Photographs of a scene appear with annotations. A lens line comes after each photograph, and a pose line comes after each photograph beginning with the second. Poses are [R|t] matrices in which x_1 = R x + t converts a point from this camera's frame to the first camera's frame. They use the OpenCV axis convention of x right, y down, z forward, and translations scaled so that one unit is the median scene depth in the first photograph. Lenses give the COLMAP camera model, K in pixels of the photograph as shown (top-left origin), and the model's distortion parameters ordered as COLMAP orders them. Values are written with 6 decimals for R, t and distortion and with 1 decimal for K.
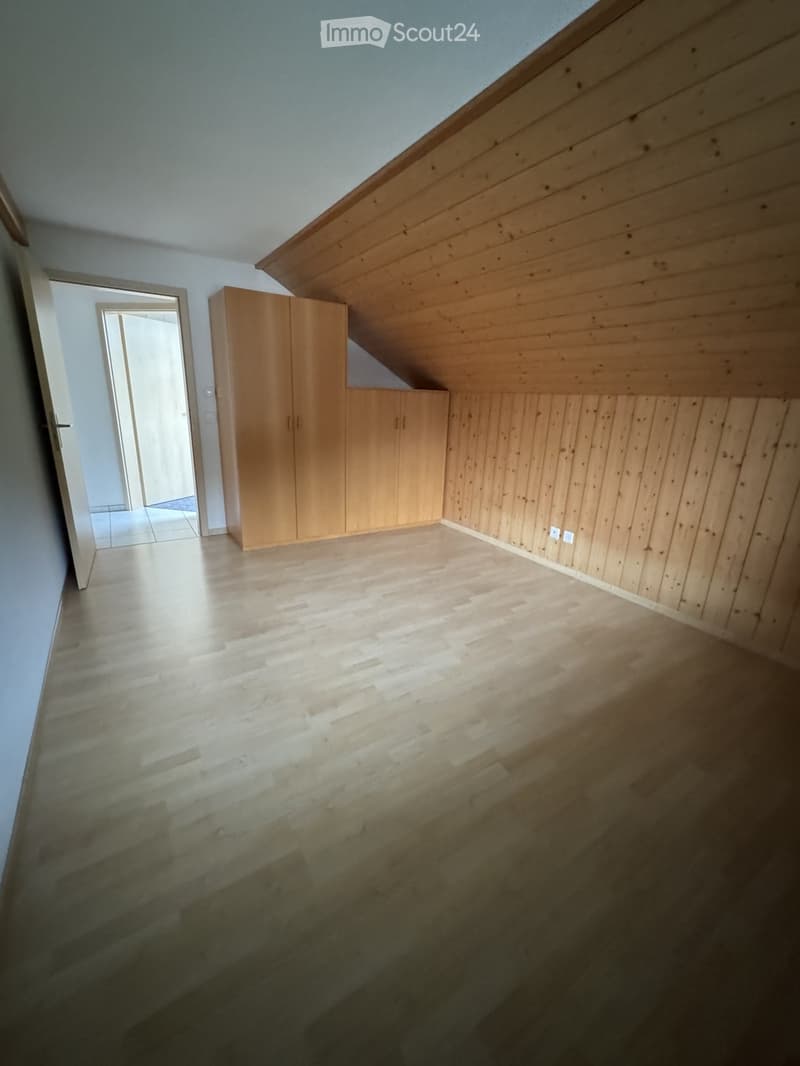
lens RADIAL K [[429.4, 0, 400.0], [0, 429.4, 533.0], [0, 0, 1]] dist [-0.000184, 0.000042]
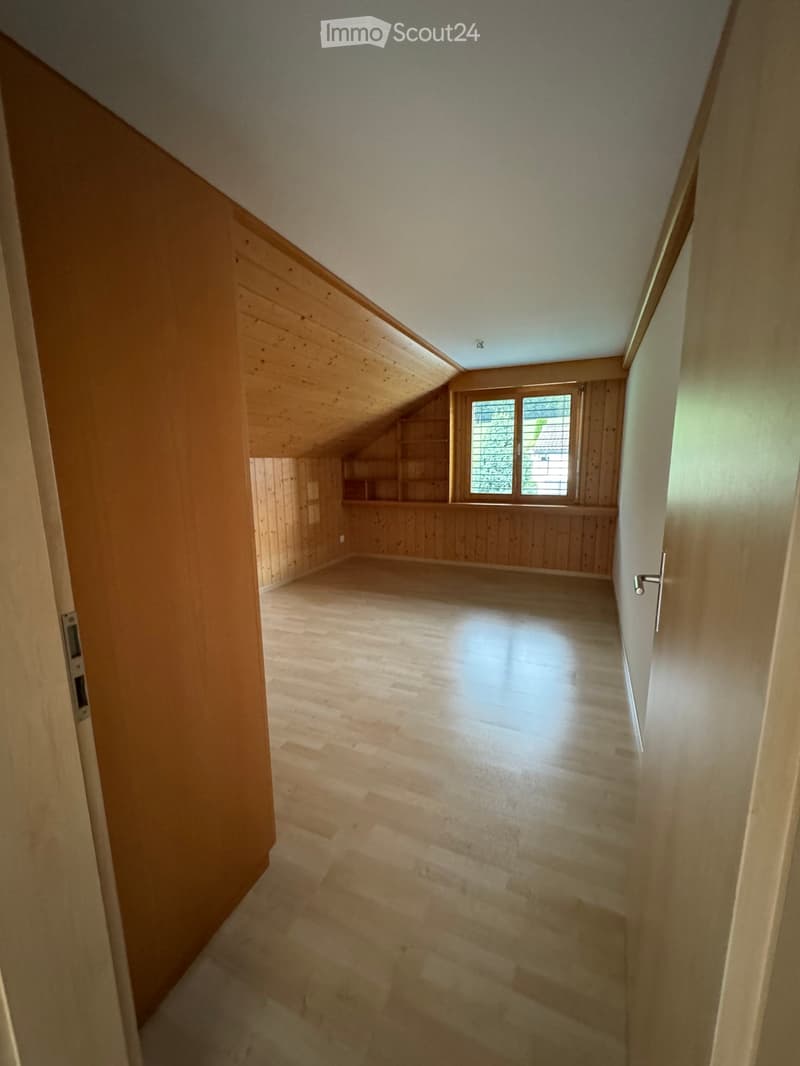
lens RADIAL K [[429.4, 0, 400.0], [0, 429.4, 533.0], [0, 0, 1]] dist [-0.000184, 0.000042]
pose [[-0.554914, -0.173887, 0.813532, -1.004725], [0.227972, 0.908691, 0.349727, -0.495022], [-0.800062, 0.379531, -0.464604, 1.398242]]
